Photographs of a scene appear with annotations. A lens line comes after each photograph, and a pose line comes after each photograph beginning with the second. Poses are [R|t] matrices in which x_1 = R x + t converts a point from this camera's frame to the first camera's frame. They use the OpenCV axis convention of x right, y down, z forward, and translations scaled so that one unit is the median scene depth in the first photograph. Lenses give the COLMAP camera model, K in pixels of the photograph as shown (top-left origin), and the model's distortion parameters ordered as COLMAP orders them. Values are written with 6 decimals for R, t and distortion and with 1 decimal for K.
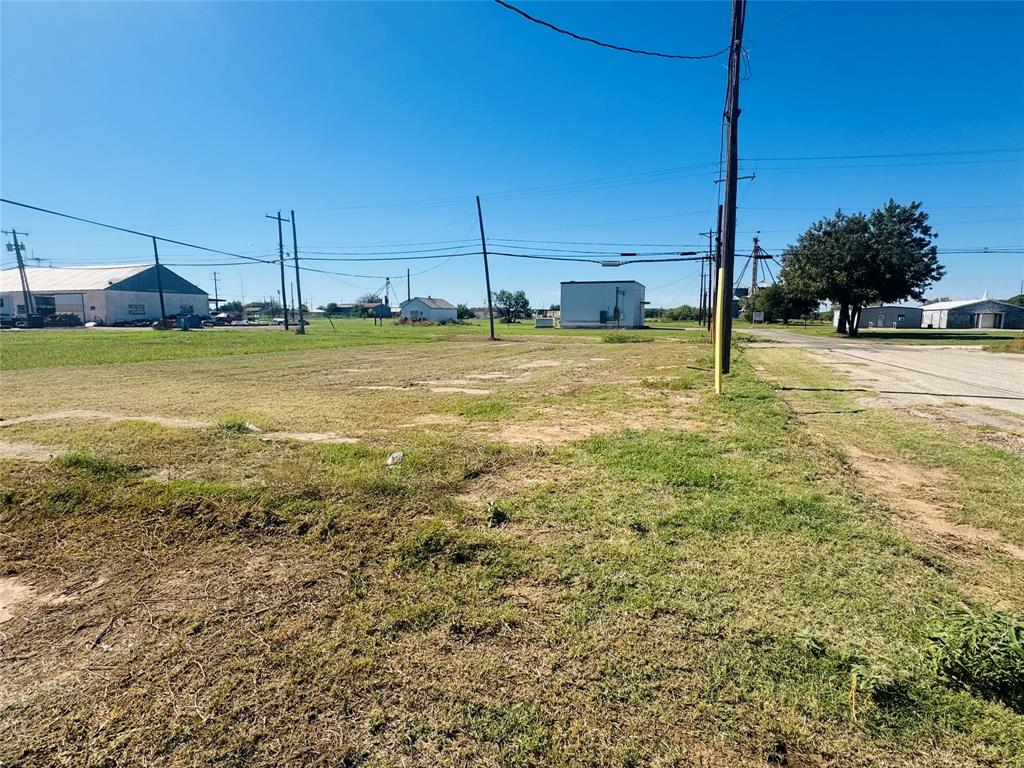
lens RADIAL K [[533.2, 0, 511.8], [0, 533.2, 384.1], [0, 0, 1]] dist [-0.001788, 0.001519]
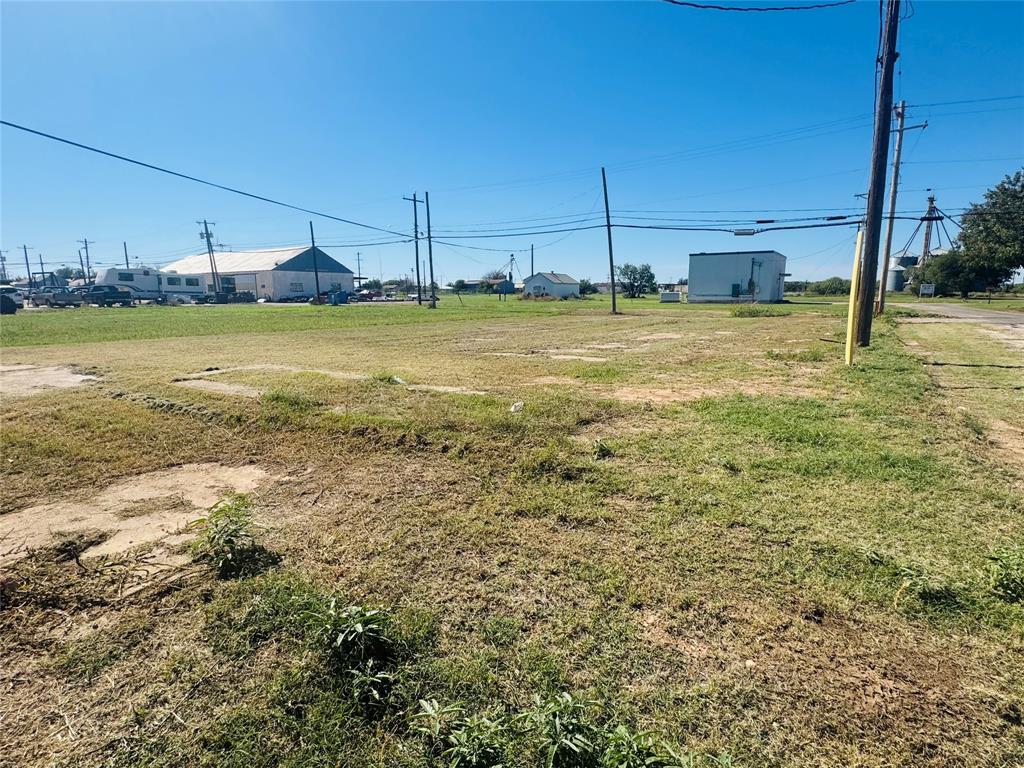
lens RADIAL K [[533.2, 0, 509.4], [0, 533.2, 388.2], [0, 0, 1]] dist [-0.001788, 0.001519]
pose [[0.973477, 0.032642, -0.226444, 0.022862], [-0.020972, 0.998334, 0.053755, 0.036081], [0.227822, -0.047580, 0.972540, -0.114496]]
